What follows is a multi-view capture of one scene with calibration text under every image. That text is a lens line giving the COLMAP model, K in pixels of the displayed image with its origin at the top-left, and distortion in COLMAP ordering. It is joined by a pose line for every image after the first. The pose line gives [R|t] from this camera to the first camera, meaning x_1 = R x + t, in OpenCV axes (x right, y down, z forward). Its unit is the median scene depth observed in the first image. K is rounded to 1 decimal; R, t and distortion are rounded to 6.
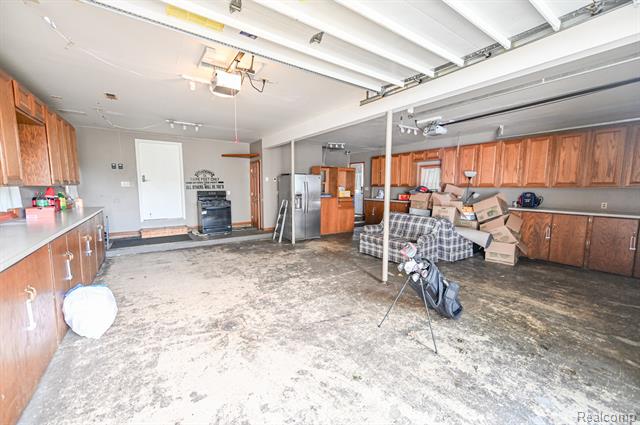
lens RADIAL K [[250.2, 0, 318.5], [0, 250.2, 211.5], [0, 0, 1]] dist [0.008939, 0.000073]
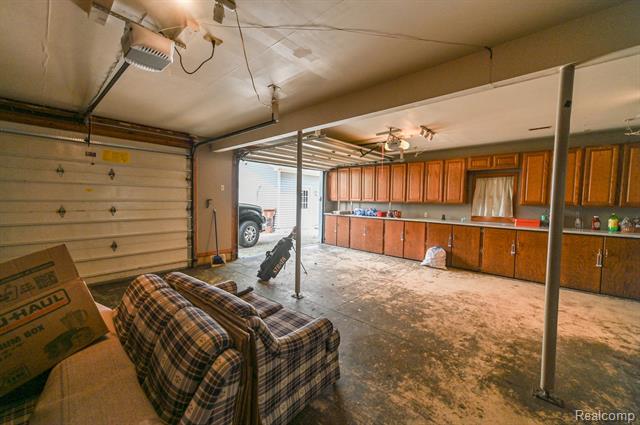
lens RADIAL K [[250.2, 0, 321.4], [0, 250.2, 212.0], [0, 0, 1]] dist [0.008939, 0.000073]
pose [[-0.970430, -0.005252, -0.241325, 0.382758], [-0.044849, 0.986278, 0.158882, -0.199098], [0.237180, 0.165007, -0.957350, 1.775052]]
